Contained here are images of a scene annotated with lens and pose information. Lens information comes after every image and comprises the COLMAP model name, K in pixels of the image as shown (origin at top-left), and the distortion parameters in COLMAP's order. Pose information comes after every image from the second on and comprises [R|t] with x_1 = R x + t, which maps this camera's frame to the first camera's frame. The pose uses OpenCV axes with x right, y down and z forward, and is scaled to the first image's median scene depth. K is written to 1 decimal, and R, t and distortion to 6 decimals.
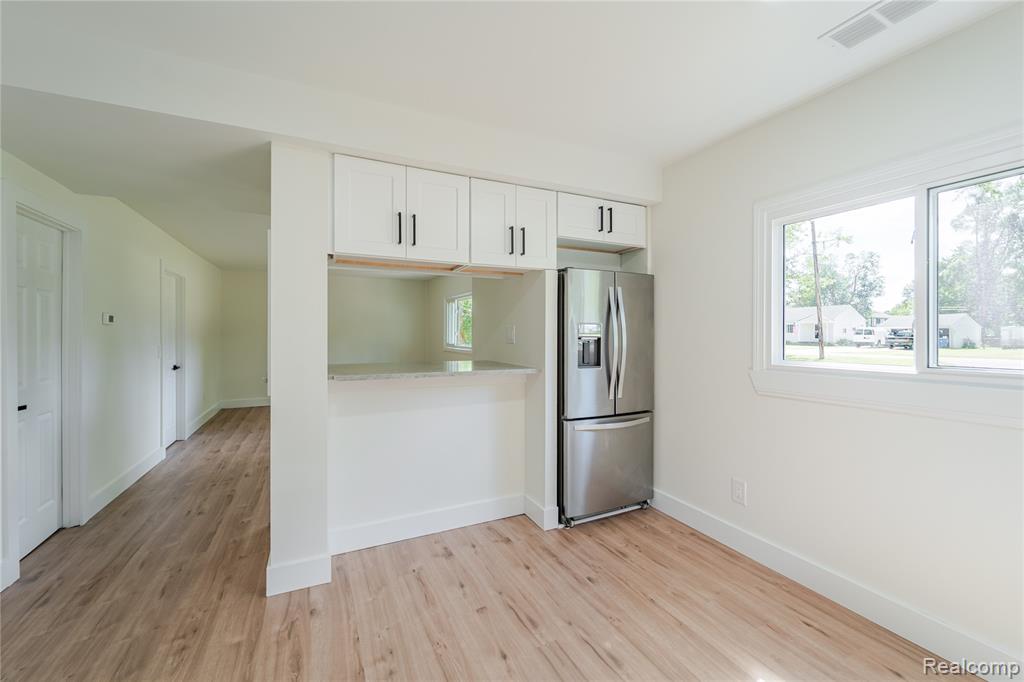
lens RADIAL K [[409.0, 0, 513.2], [0, 409.0, 337.3], [0, 0, 1]] dist [-0.002680, -0.000340]
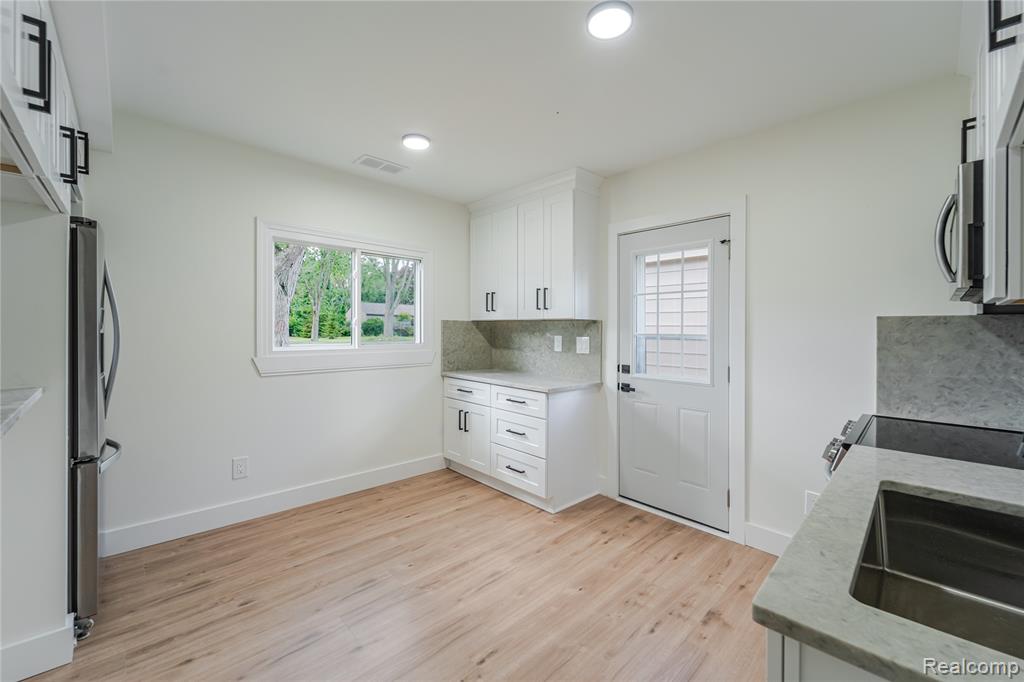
lens RADIAL K [[407.0, 0, 506.9], [0, 407.0, 326.0], [0, 0, 1]] dist [-0.027932, -0.000095]
pose [[-0.295893, 0.002015, 0.955219, -0.723754], [-0.000311, 0.999998, -0.002205, -0.013293], [-0.955221, -0.000949, -0.295891, 0.630155]]
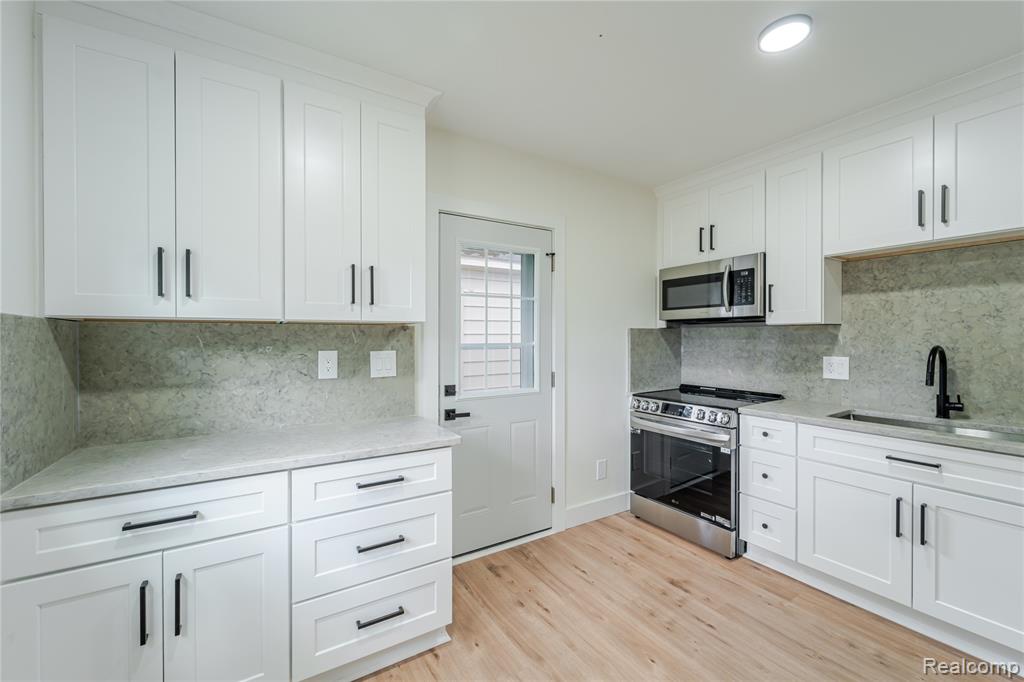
lens RADIAL K [[409.0, 0, 513.2], [0, 409.0, 337.3], [0, 0, 1]] dist [-0.002680, -0.000340]
pose [[-0.994340, 0.001574, -0.106237, 0.324962], [0.001341, 0.999997, 0.002271, -0.010813], [0.106241, 0.002115, -0.994338, 0.886894]]
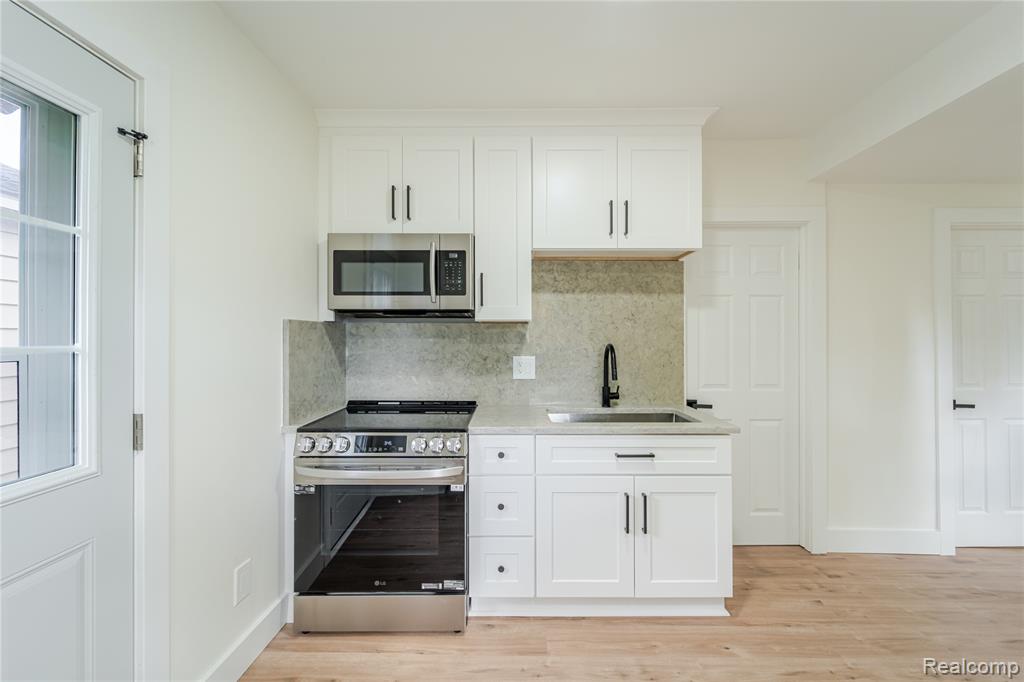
lens RADIAL K [[418.5, 0, 512.6], [0, 418.5, 337.0], [0, 0, 1]] dist [0.001938, -0.000547]
pose [[-0.453938, -0.003427, -0.891027, 0.334168], [-0.004870, 0.999987, -0.001365, -0.003708], [0.891020, 0.003720, -0.453948, 0.390835]]
